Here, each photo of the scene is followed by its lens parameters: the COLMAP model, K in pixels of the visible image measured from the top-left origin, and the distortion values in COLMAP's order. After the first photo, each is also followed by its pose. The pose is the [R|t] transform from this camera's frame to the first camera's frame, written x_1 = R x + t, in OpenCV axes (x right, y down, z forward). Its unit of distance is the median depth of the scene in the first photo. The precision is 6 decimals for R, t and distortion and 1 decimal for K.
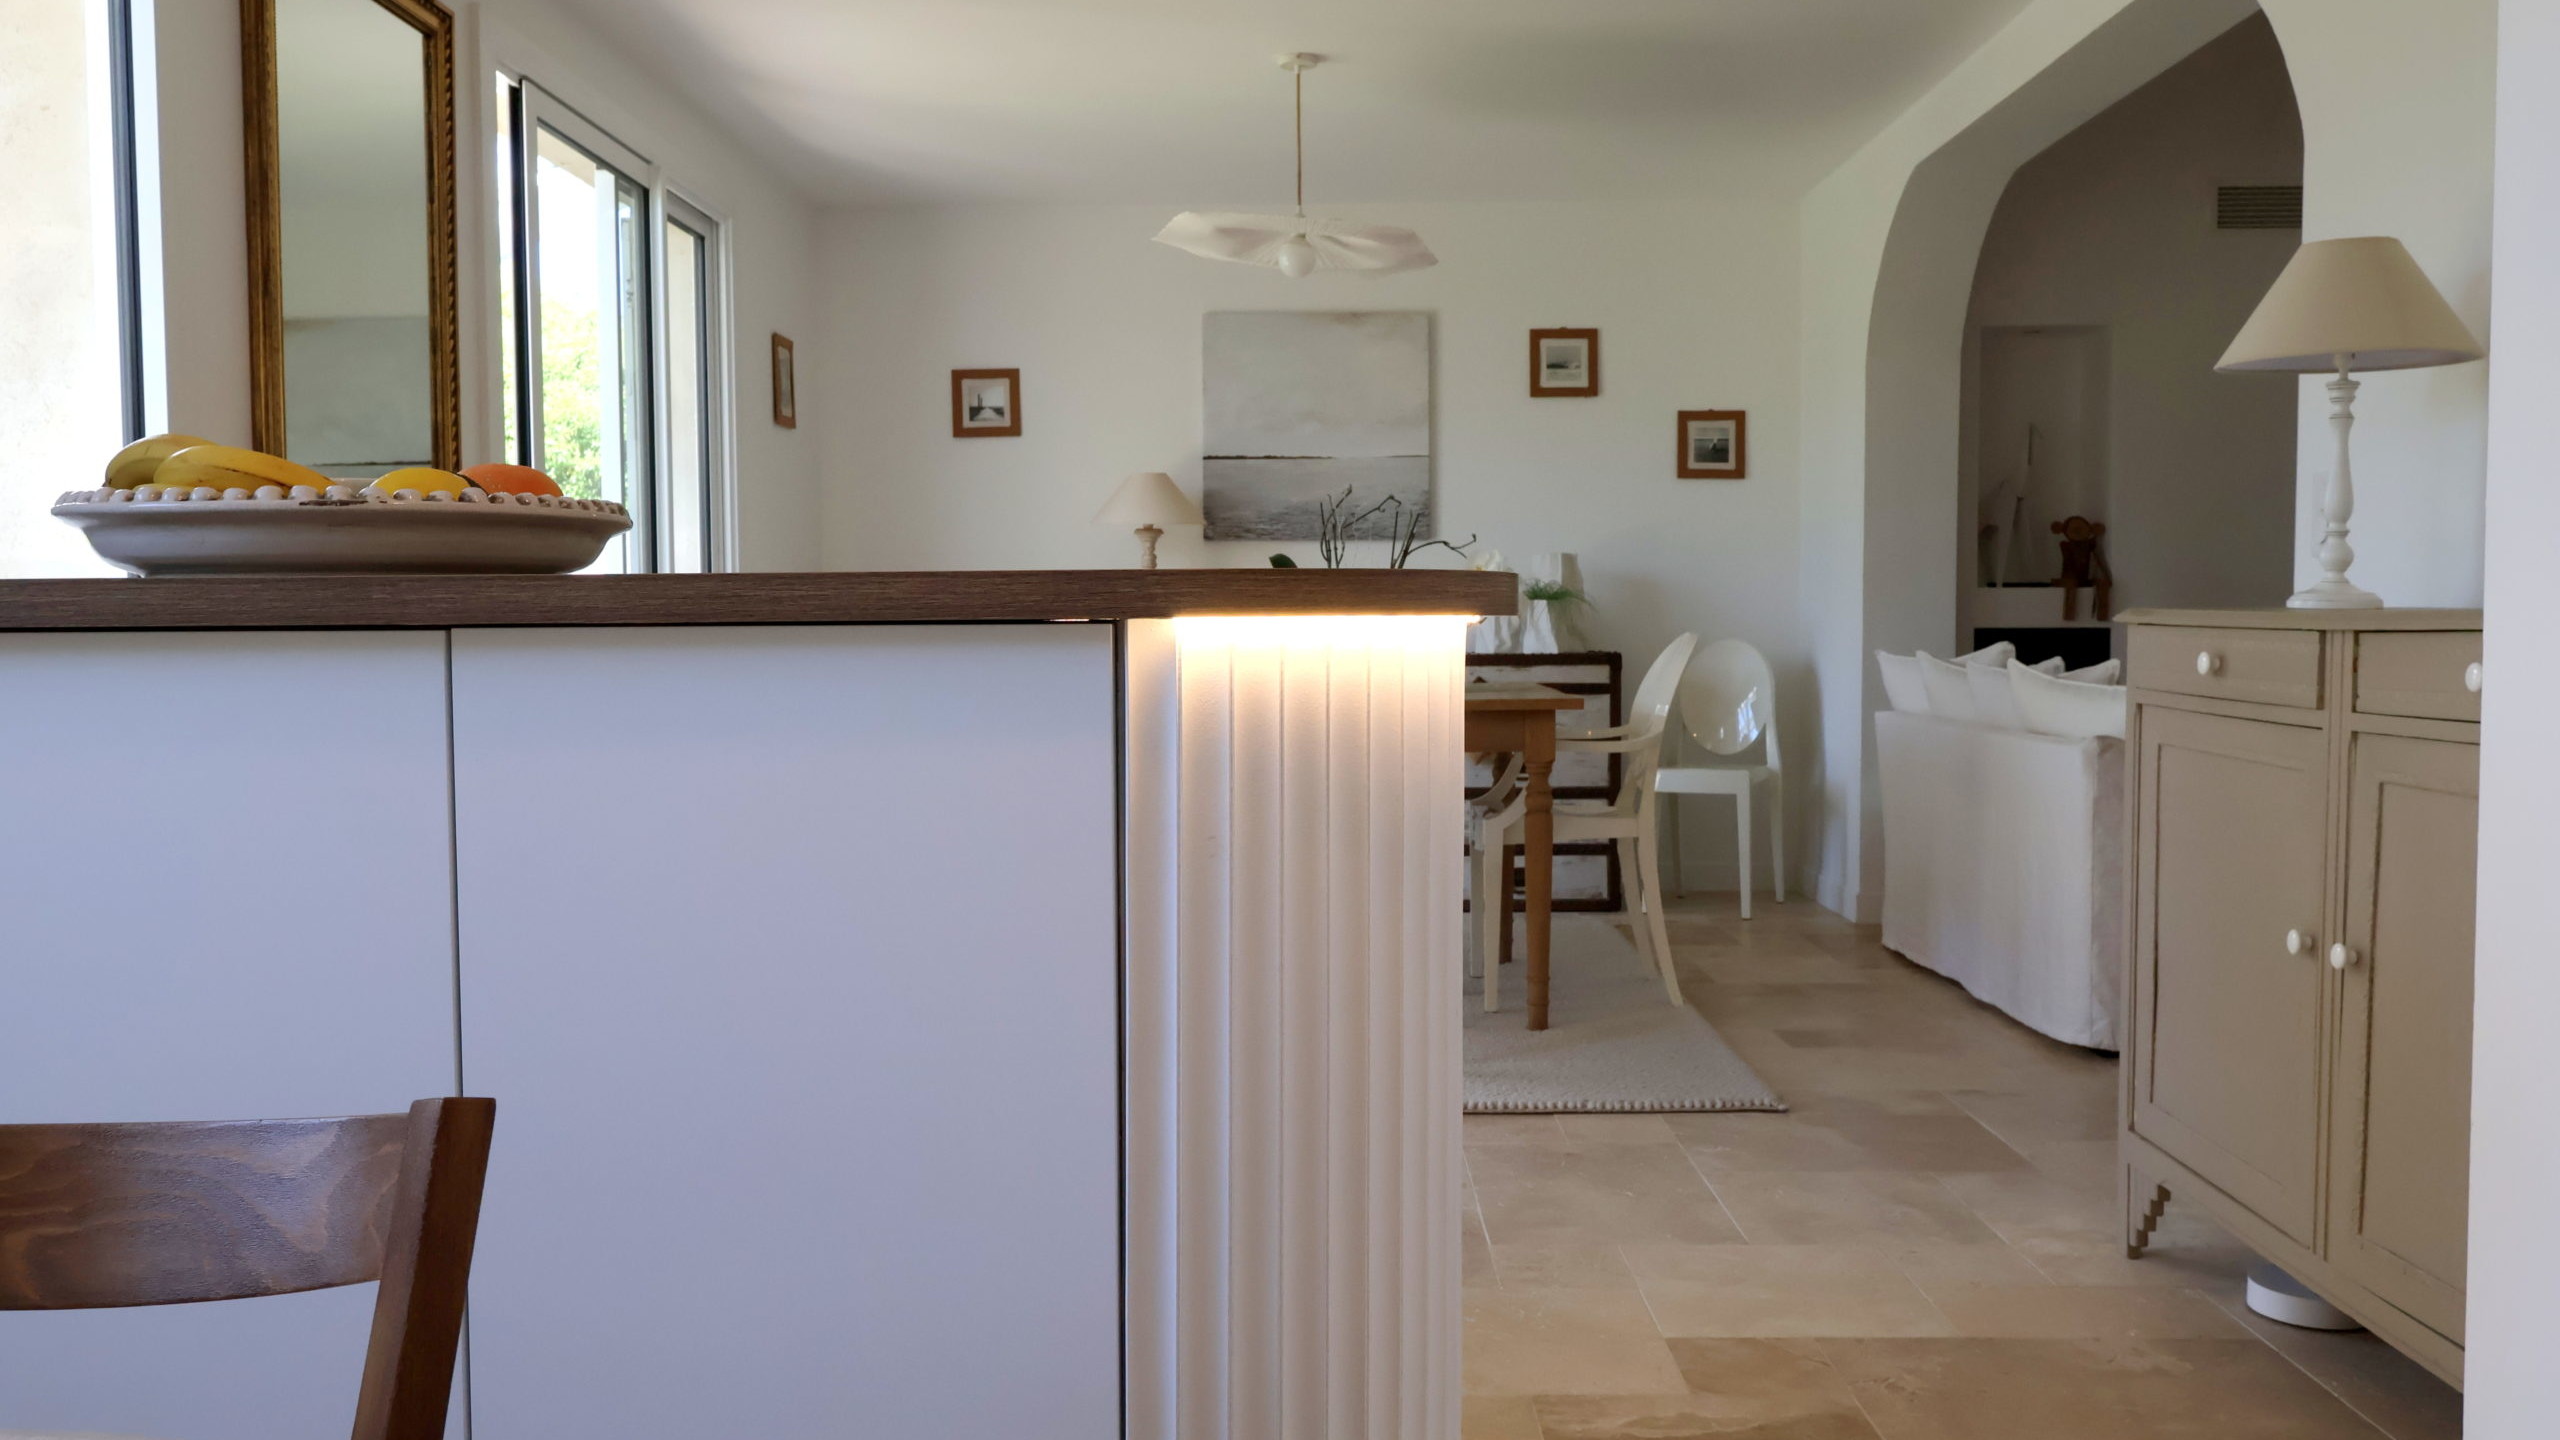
lens RADIAL K [[1975.5, 0, 1290.5], [0, 1975.5, 722.5], [0, 0, 1]] dist [0.004153, 0.000103]
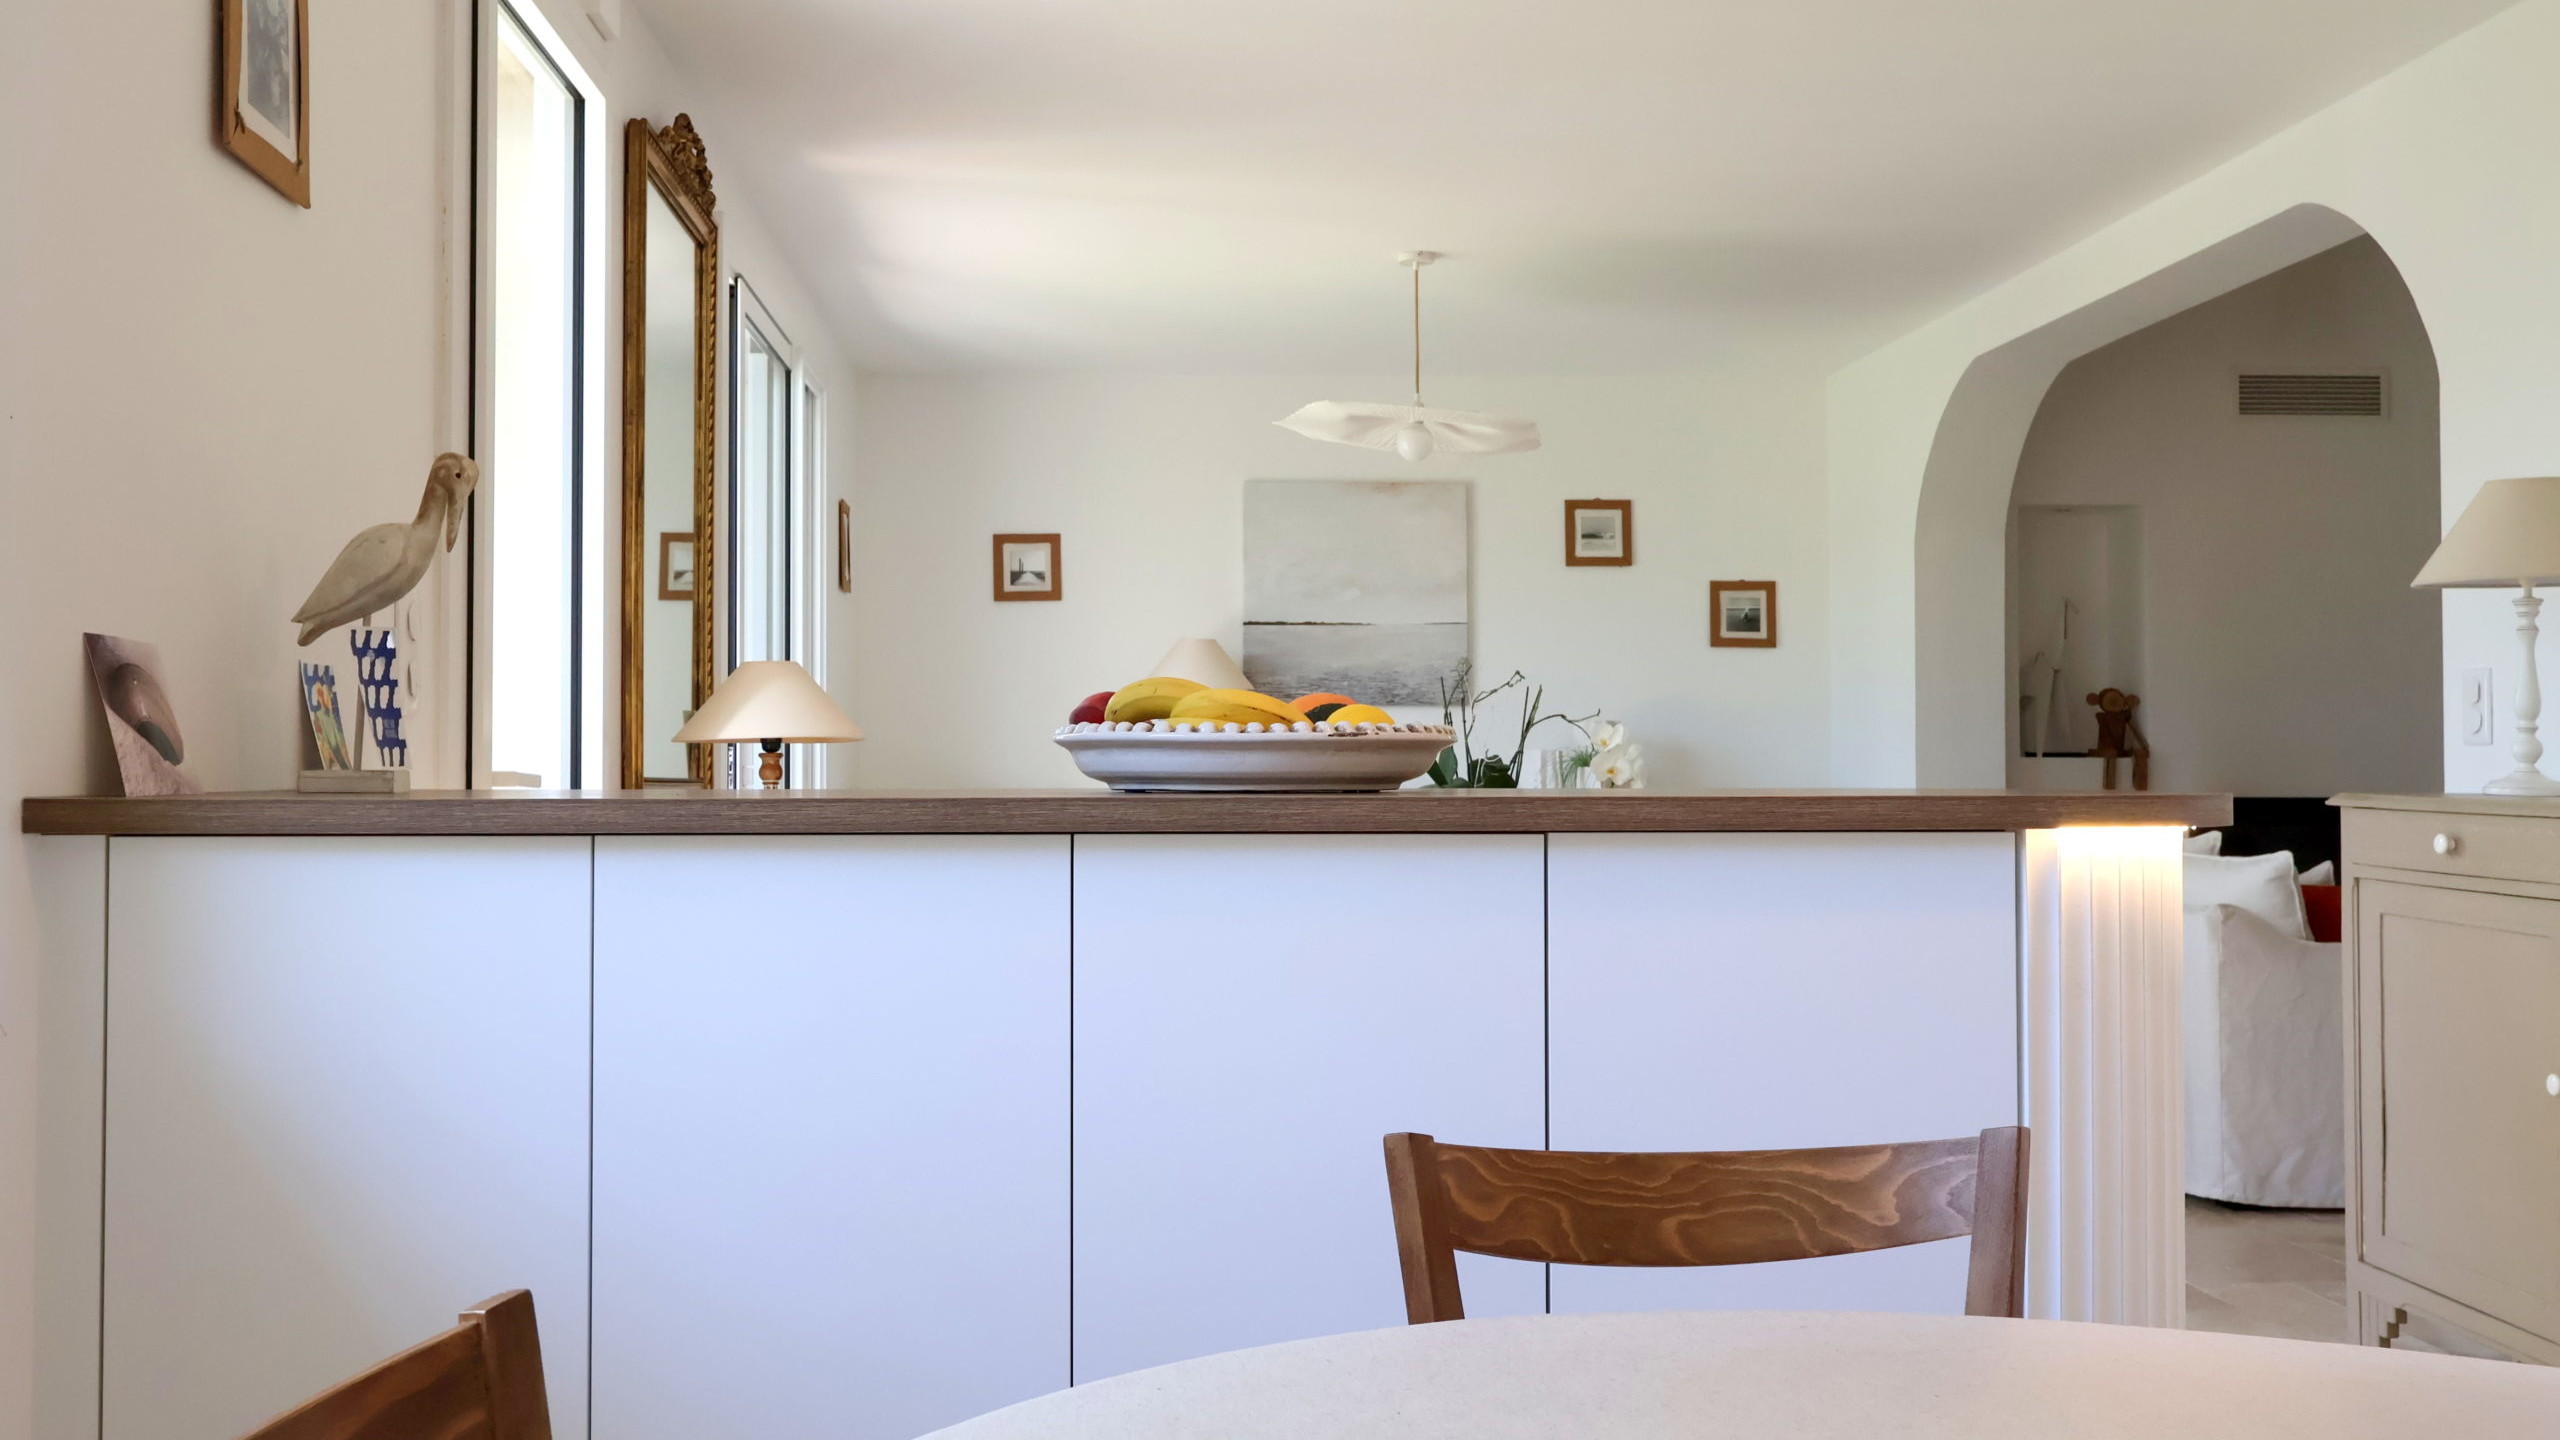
lens RADIAL K [[2089.0, 0, 1279.4], [0, 2089.0, 737.8], [0, 0, 1]] dist [0.017729, -0.009614]
pose [[0.998796, 0.004854, 0.048824, -0.122419], [-0.001399, 0.997508, -0.070539, -0.001889], [-0.049044, 0.070385, 0.996313, -0.085580]]
